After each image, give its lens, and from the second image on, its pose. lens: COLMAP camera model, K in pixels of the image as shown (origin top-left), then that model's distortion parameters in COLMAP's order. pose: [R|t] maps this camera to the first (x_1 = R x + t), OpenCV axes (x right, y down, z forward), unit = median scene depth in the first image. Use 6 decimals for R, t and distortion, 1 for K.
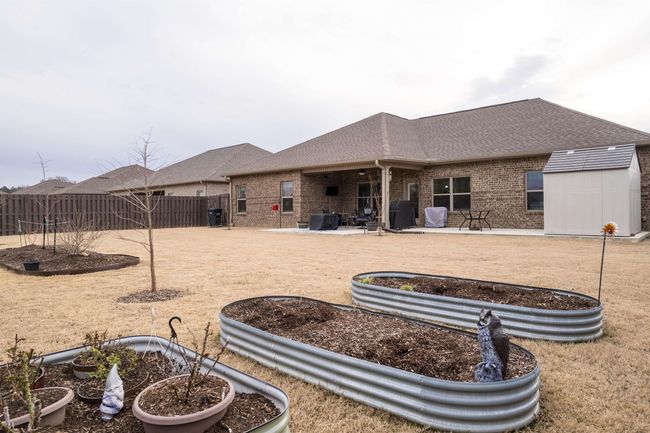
lens RADIAL K [[419.5, 0, 324.5], [0, 419.5, 213.7], [0, 0, 1]] dist [-0.076370, 0.071961]
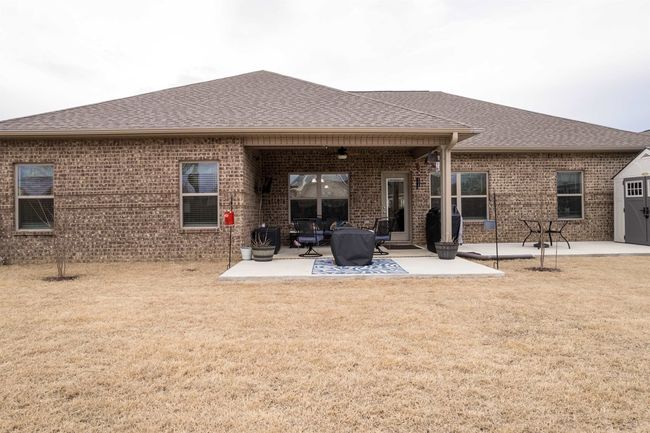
lens RADIAL K [[419.5, 0, 324.5], [0, 419.5, 213.7], [0, 0, 1]] dist [-0.076370, 0.071961]
pose [[0.718269, -0.002700, 0.695760, -0.350922], [0.010553, 0.999920, -0.007015, -0.015226], [-0.695685, 0.012381, 0.718240, 0.651955]]
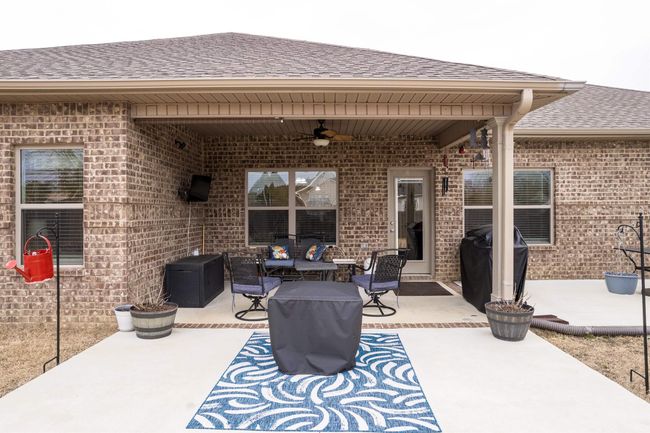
lens RADIAL K [[419.5, 0, 324.5], [0, 419.5, 213.7], [0, 0, 1]] dist [-0.076370, 0.071961]
pose [[0.740636, 0.001421, 0.671905, -0.150972], [0.002284, 0.999987, -0.004634, -0.037809], [-0.671902, 0.004967, 0.740623, 0.798266]]
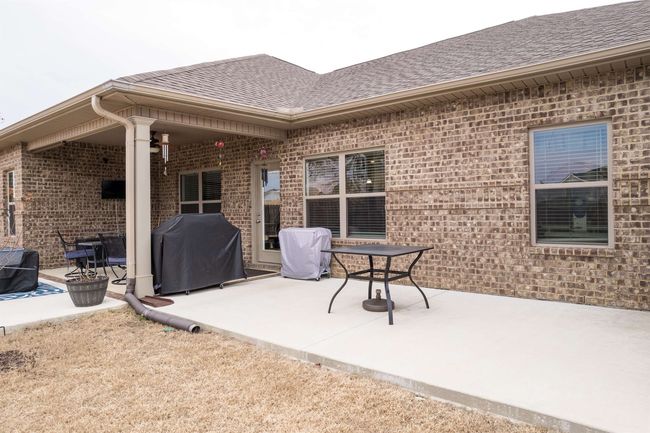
lens RADIAL K [[419.5, 0, 324.5], [0, 419.5, 213.7], [0, 0, 1]] dist [-0.076370, 0.071961]
pose [[0.998303, -0.004861, 0.058033, 0.263240], [0.004984, 0.999986, -0.001974, -0.028761], [-0.058023, 0.002259, 0.998313, 0.594382]]
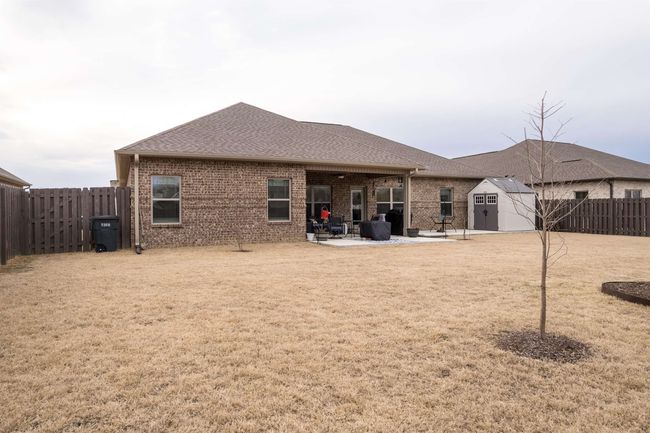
lens RADIAL K [[419.5, 0, 324.5], [0, 419.5, 213.7], [0, 0, 1]] dist [-0.076370, 0.071961]
pose [[0.361840, 0.003540, 0.932233, -0.828140], [0.014165, 0.999856, -0.009295, -0.008611], [-0.932132, 0.016568, 0.361738, 0.757809]]
